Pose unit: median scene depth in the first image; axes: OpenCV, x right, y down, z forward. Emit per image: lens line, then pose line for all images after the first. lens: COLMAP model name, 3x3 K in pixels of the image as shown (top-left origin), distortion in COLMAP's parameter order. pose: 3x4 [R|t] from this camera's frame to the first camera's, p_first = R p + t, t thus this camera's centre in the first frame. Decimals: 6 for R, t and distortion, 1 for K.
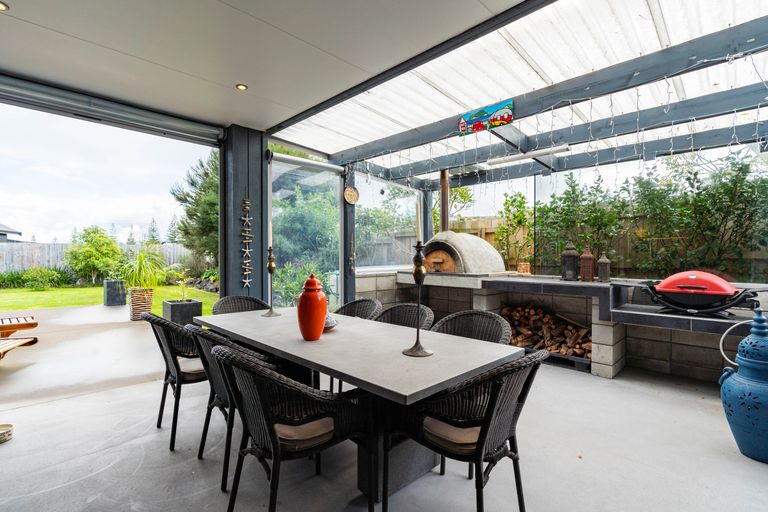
lens RADIAL K [[365.0, 0, 382.7], [0, 365.0, 257.5], [0, 0, 1]] dist [-0.013212, 0.000283]
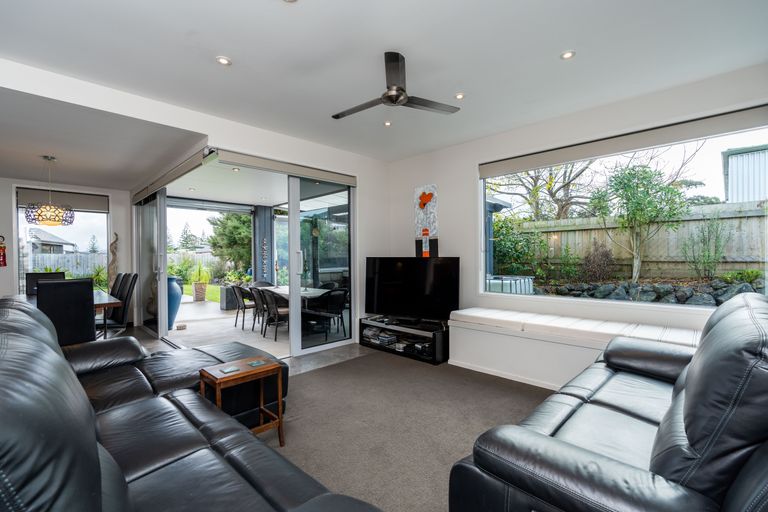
lens RADIAL K [[345.6, 0, 383.9], [0, 345.6, 260.1], [0, 0, 1]] dist [-0.000071, -0.000080]
pose [[0.999930, -0.009558, 0.007023, 0.284662], [0.009560, 0.999954, -0.000223, -0.015869], [-0.007020, 0.000290, 0.999975, -0.941013]]
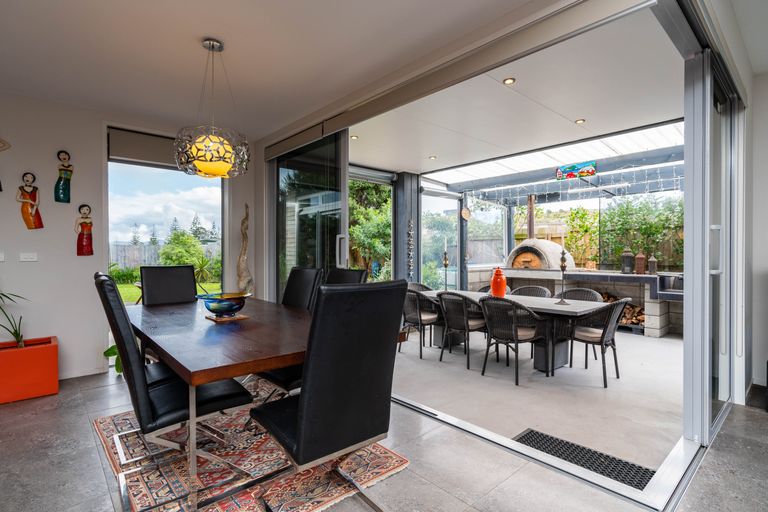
lens RADIAL K [[386.5, 0, 382.7], [0, 386.5, 255.9], [0, 0, 1]] dist [-0.003503, 0.000221]
pose [[0.998484, -0.001507, -0.055022, -0.337738], [0.001382, 0.999996, -0.002319, -0.003921], [0.055026, 0.002239, 0.998482, -0.527306]]
